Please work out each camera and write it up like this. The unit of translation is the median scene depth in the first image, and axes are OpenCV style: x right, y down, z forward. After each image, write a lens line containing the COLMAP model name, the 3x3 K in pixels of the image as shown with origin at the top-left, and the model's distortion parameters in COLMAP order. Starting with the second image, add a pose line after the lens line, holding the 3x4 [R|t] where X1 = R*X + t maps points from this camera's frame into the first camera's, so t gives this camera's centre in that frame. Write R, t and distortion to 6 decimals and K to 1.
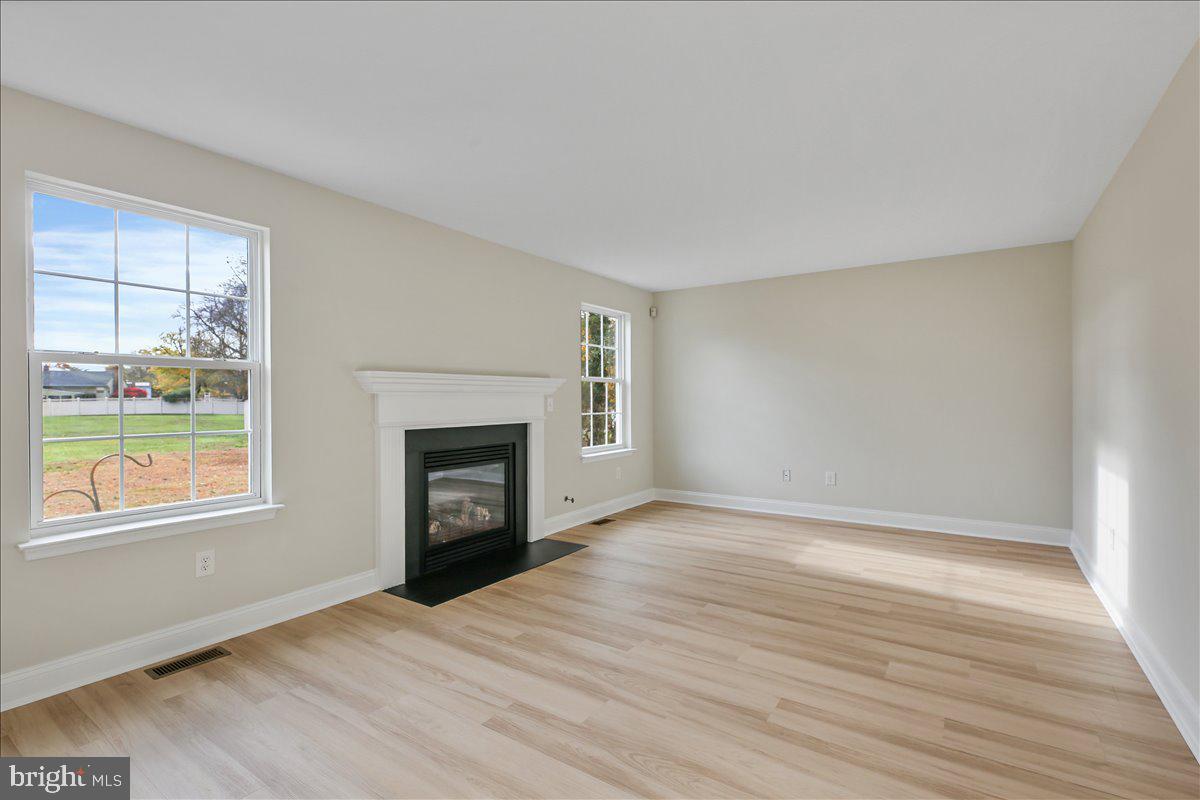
lens RADIAL K [[548.3, 0, 600.0], [0, 548.3, 400.0], [0, 0, 1]] dist [0.022640, -0.000124]
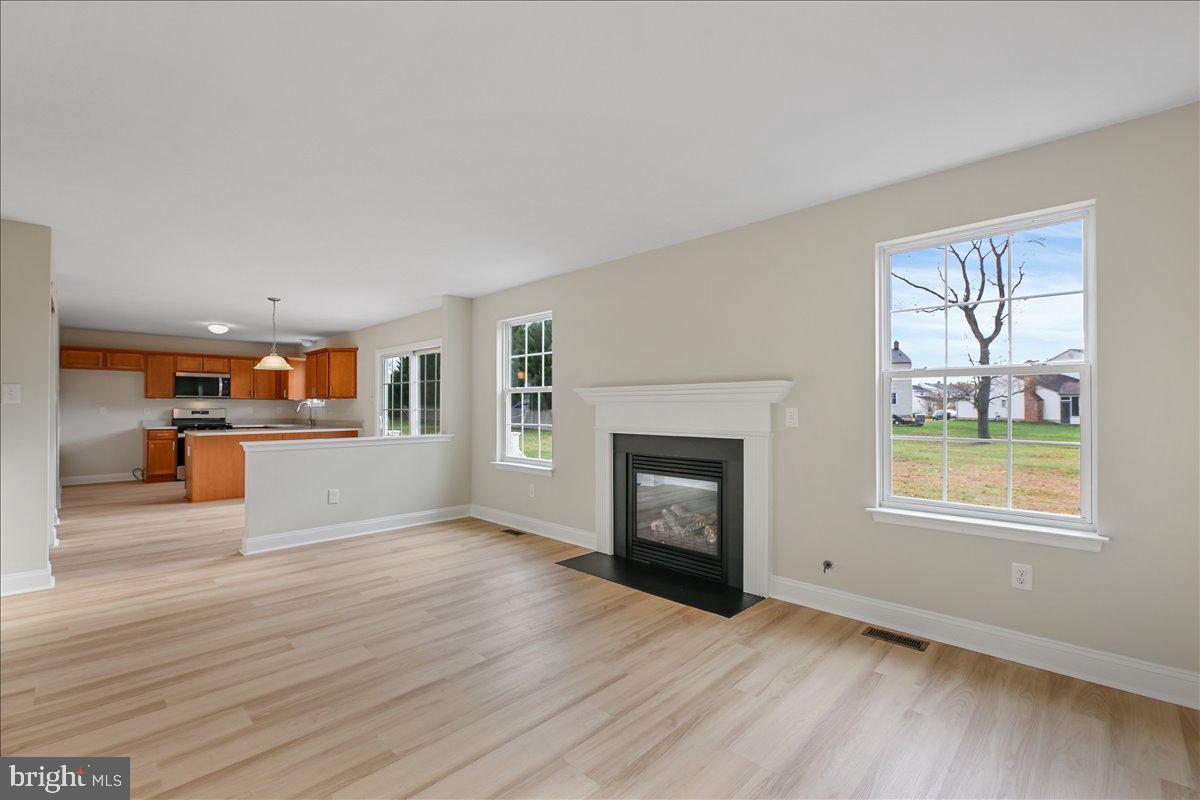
lens RADIAL K [[551.0, 0, 600.0], [0, 551.0, 400.0], [0, 0, 1]] dist [-0.059570, 0.017164]
pose [[-0.185405, -0.007748, -0.982632, 0.772805], [-0.000443, 0.999969, -0.007801, -0.009920], [0.982662, -0.001011, -0.185403, 1.055867]]
